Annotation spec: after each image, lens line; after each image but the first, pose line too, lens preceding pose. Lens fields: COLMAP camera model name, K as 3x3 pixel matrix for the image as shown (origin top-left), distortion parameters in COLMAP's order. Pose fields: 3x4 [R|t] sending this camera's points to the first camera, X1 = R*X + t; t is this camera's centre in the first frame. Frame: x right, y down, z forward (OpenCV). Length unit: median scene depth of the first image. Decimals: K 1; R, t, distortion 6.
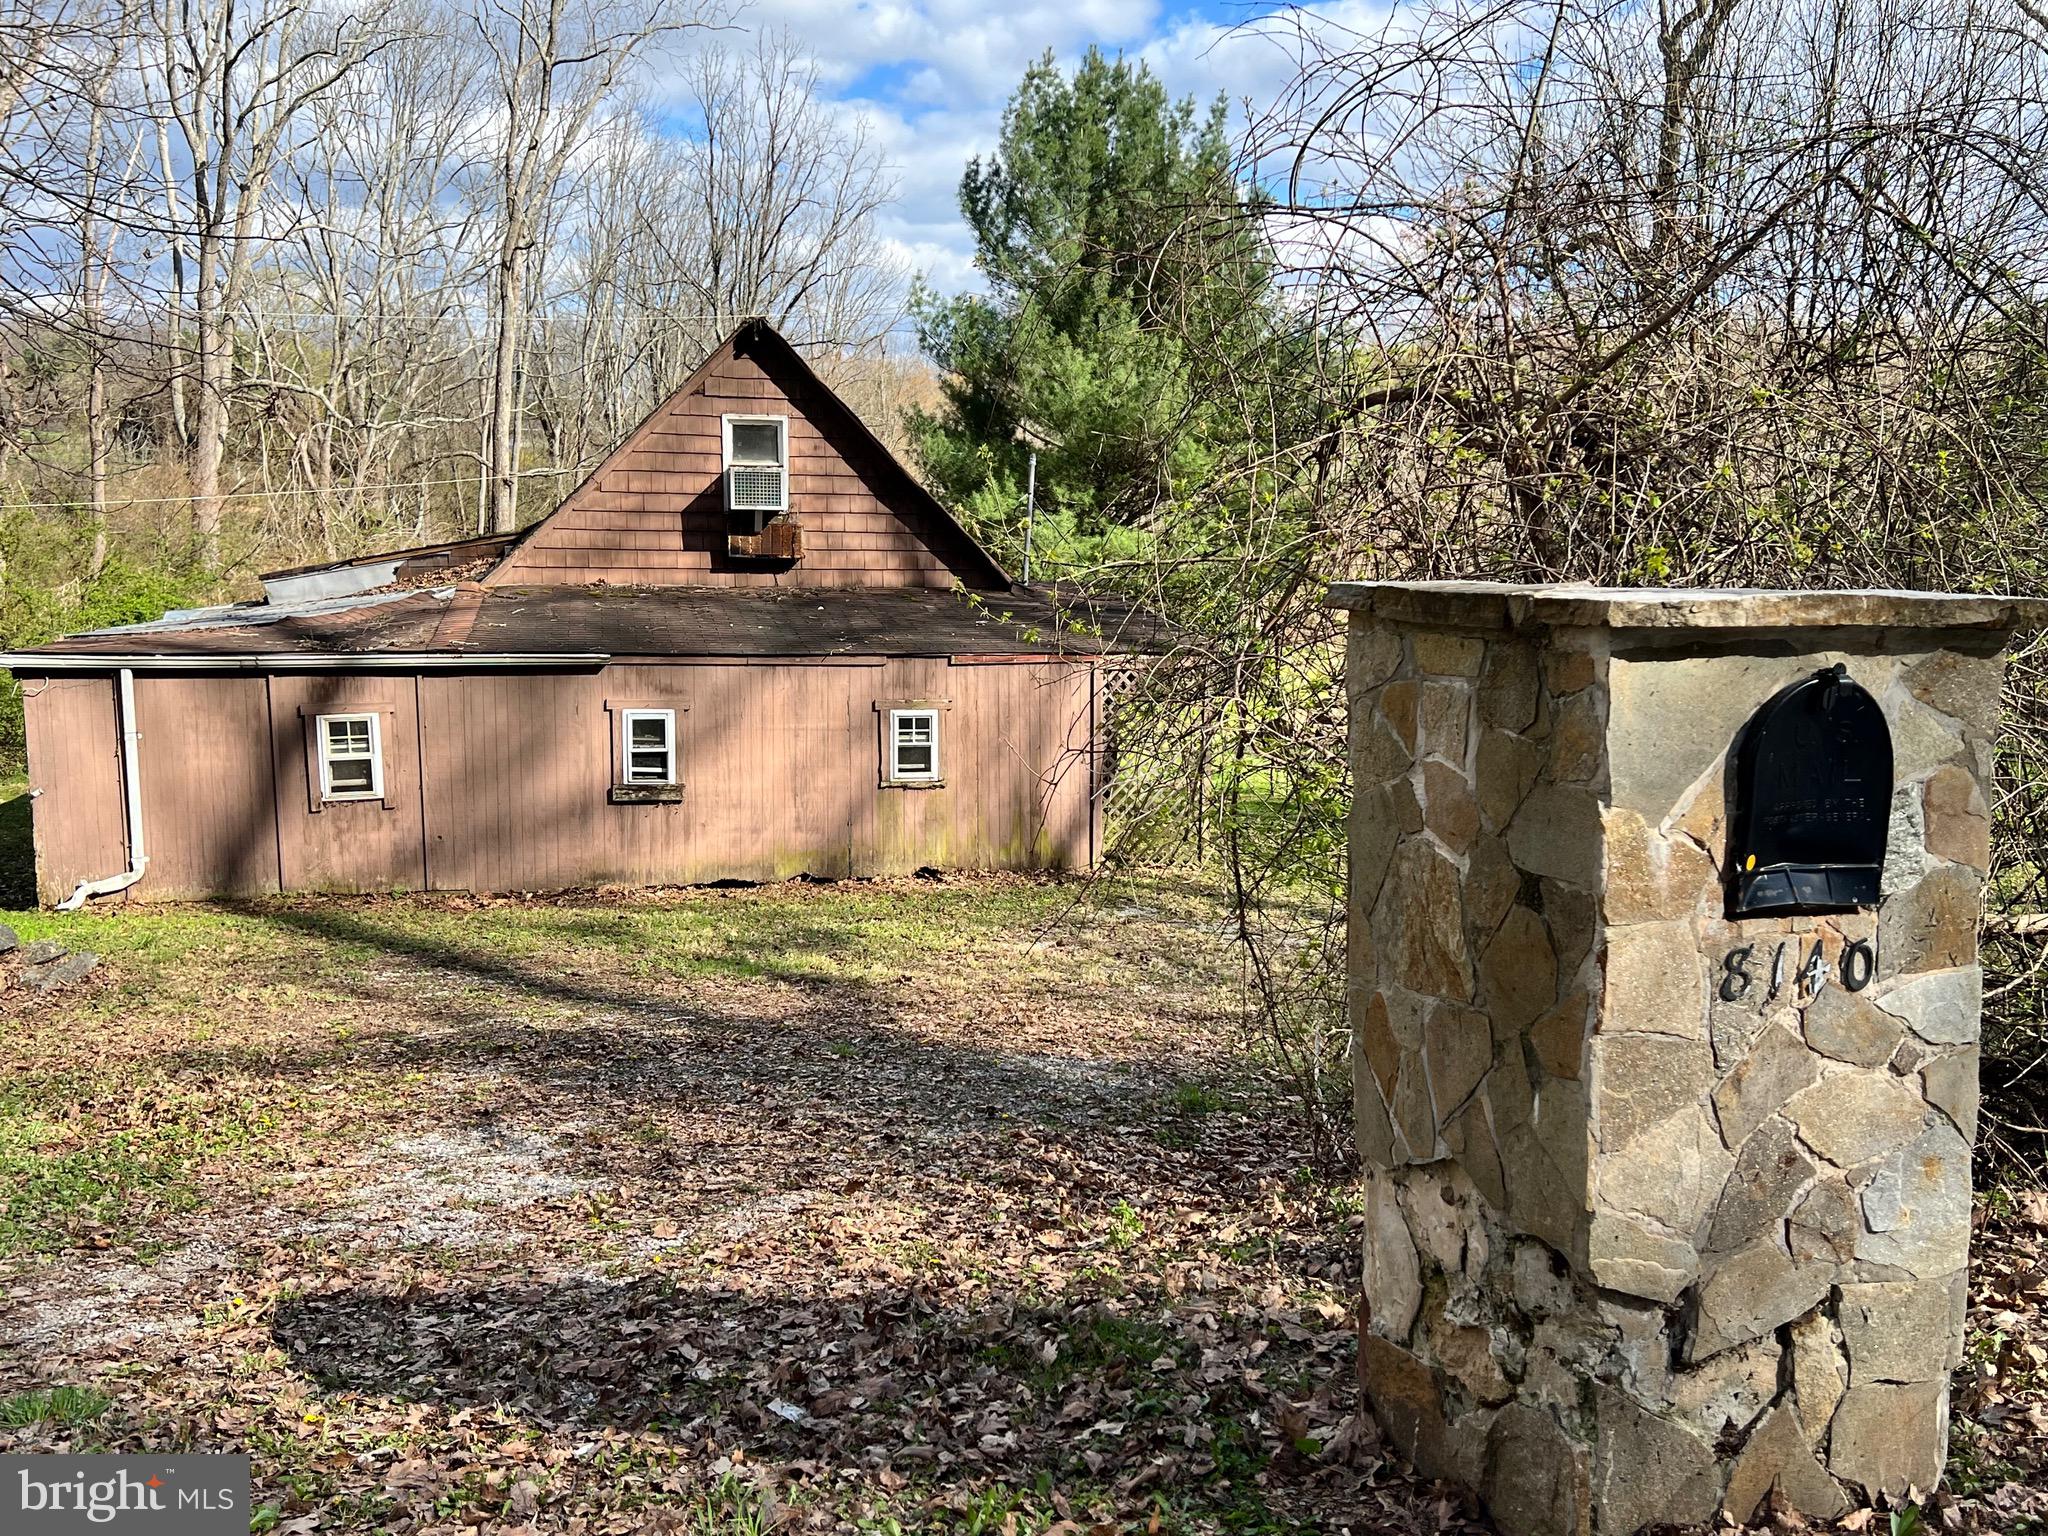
lens RADIAL K [[1814.5, 0, 1027.5], [0, 1814.5, 774.8], [0, 0, 1]] dist [0.080411, -0.099738]
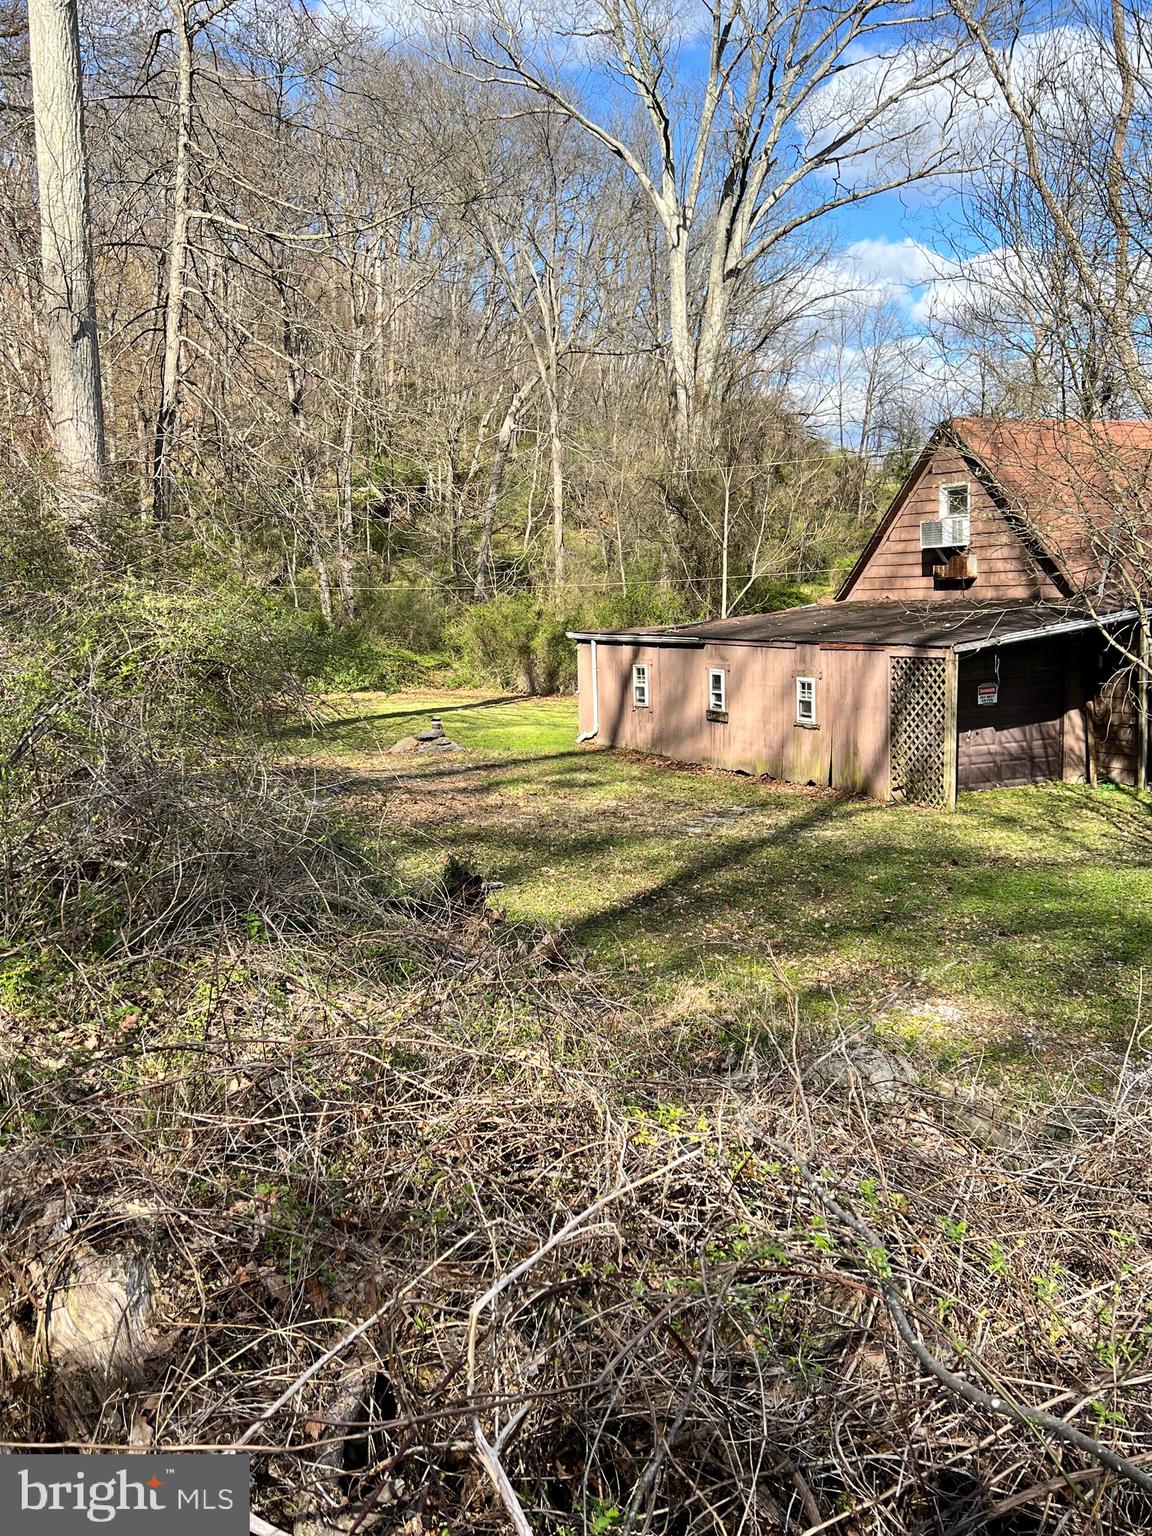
lens RADIAL K [[1360.9, 0, 563.7], [0, 1360.9, 777.2], [0, 0, 1]] dist [0.080411, -0.099738]
pose [[0.238659, 0.116108, -0.964137, 1.031912], [-0.098631, 0.990591, 0.094879, -0.041459], [0.966082, 0.072450, 0.247866, 0.513095]]
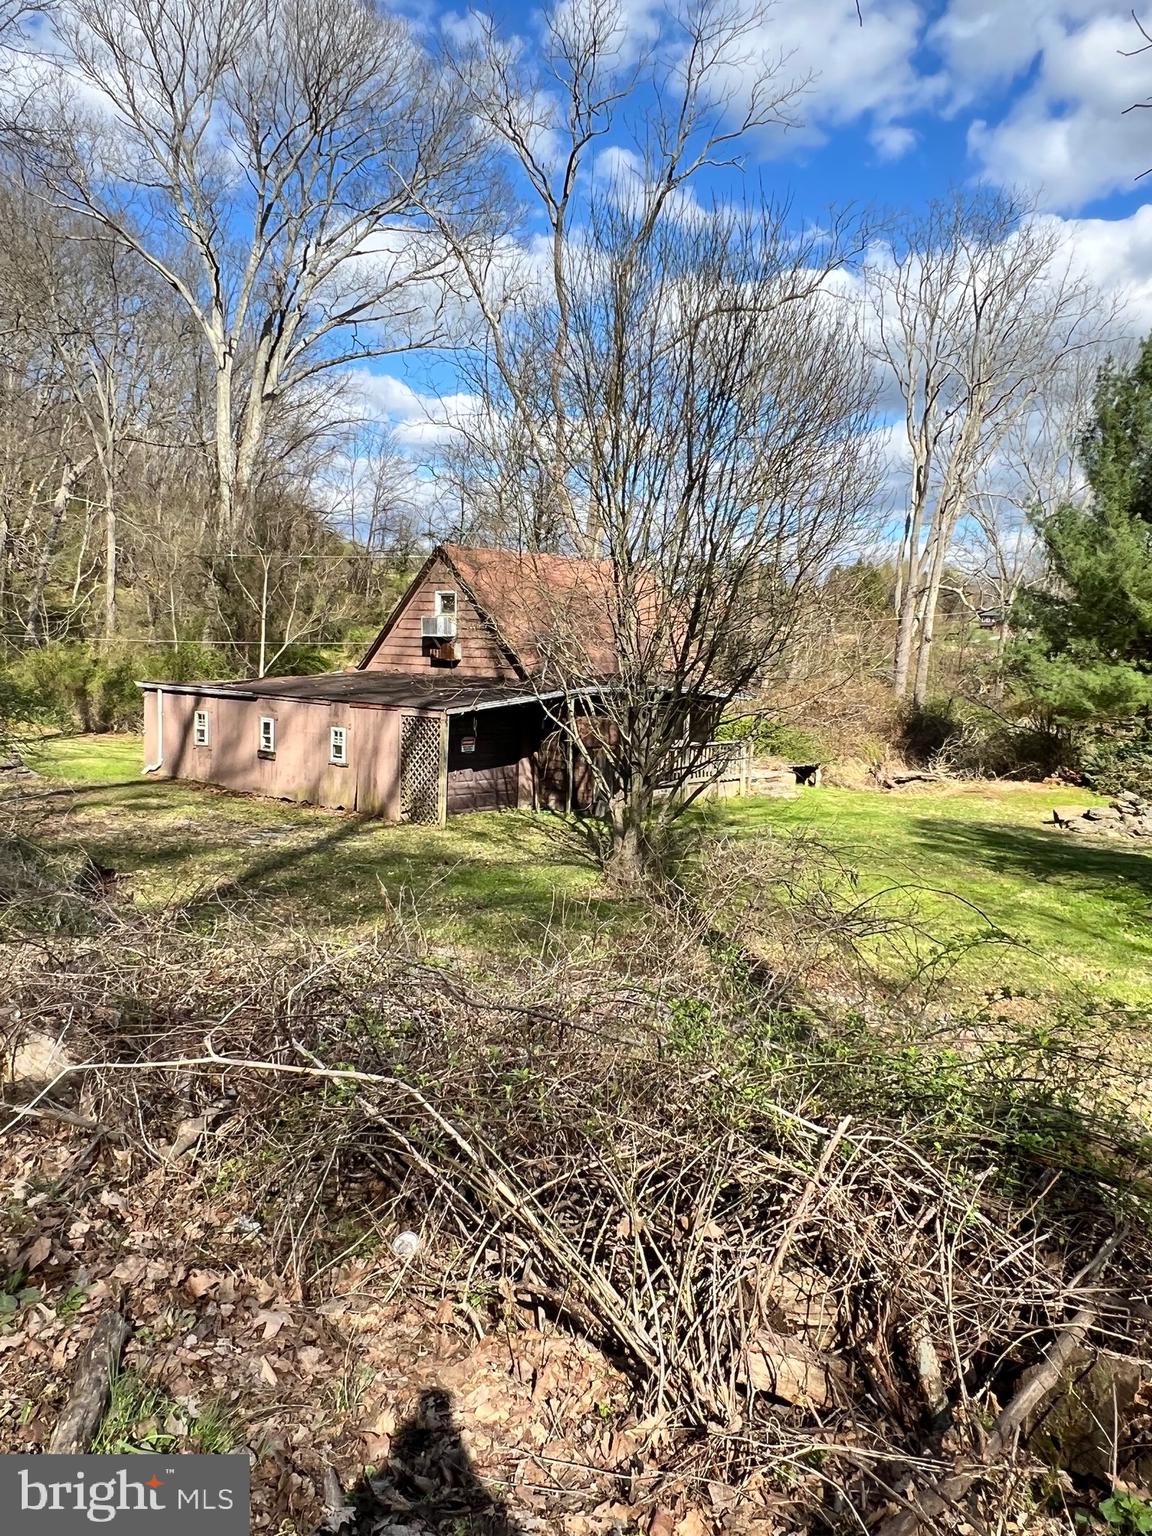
lens RADIAL K [[1144.2, 0, 576.5], [0, 1144.2, 762.2], [0, 0, 1]] dist [-0.012187, 0.000428]
pose [[0.594704, 0.088168, -0.799095, 1.146535], [-0.137135, 0.990526, 0.007231, -0.043502], [0.792162, 0.105283, 0.601161, 0.435013]]
